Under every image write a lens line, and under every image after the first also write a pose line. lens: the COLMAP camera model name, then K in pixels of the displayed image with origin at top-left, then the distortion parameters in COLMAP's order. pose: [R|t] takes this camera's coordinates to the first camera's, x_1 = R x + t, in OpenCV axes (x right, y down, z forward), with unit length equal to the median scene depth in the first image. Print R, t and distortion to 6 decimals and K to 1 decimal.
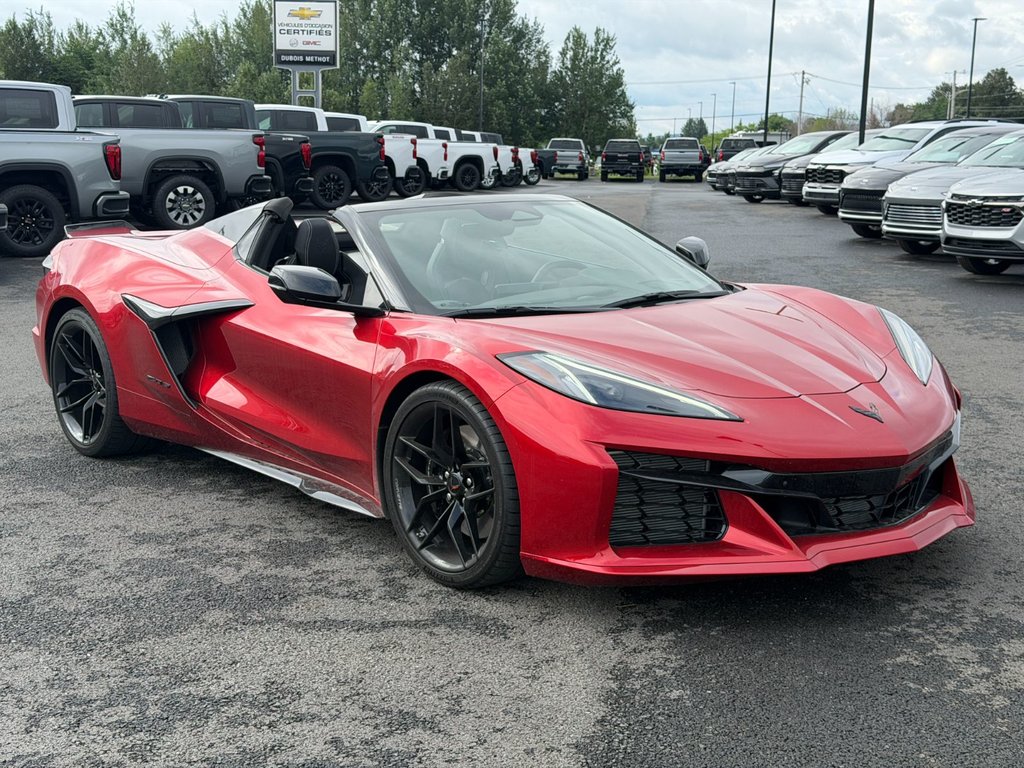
lens RADIAL K [[1421.2, 0, 512.0], [0, 1421.2, 384.0], [0, 0, 1]] dist [0.164451, -0.284959]
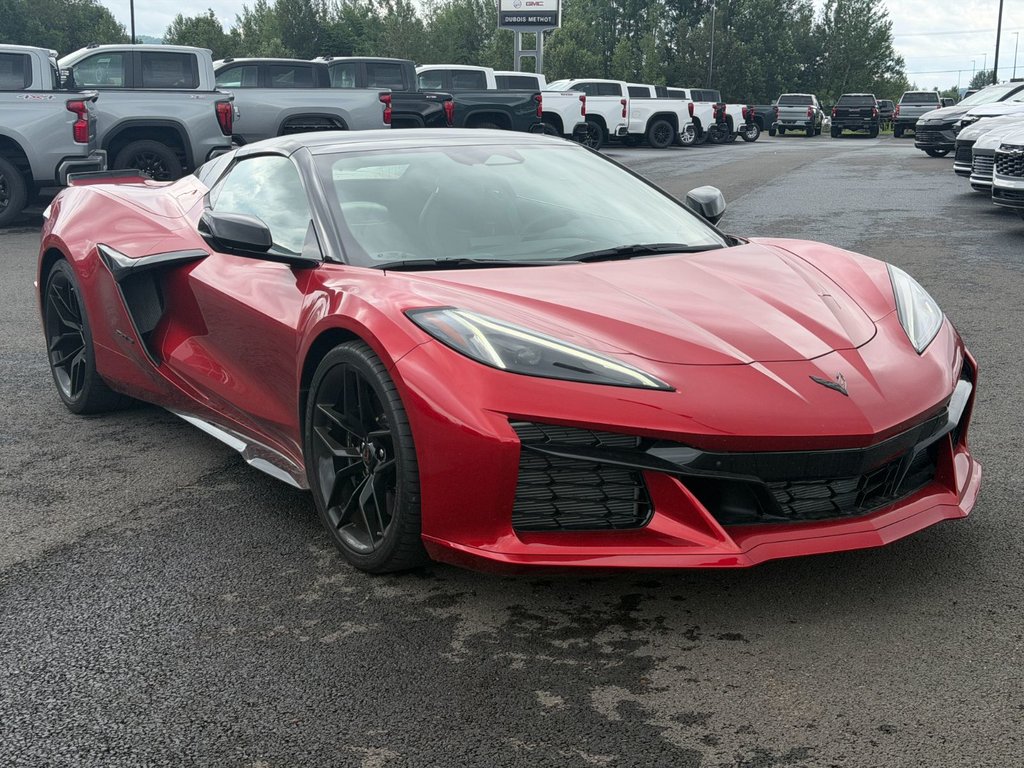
lens RADIAL K [[1421.2, 0, 512.0], [0, 1421.2, 384.0], [0, 0, 1]] dist [0.164451, -0.284959]
pose [[0.989114, 0.017403, -0.146122, 0.171859], [-0.013378, 0.999505, 0.028484, -0.001065], [0.146545, -0.026219, 0.988856, 0.122056]]
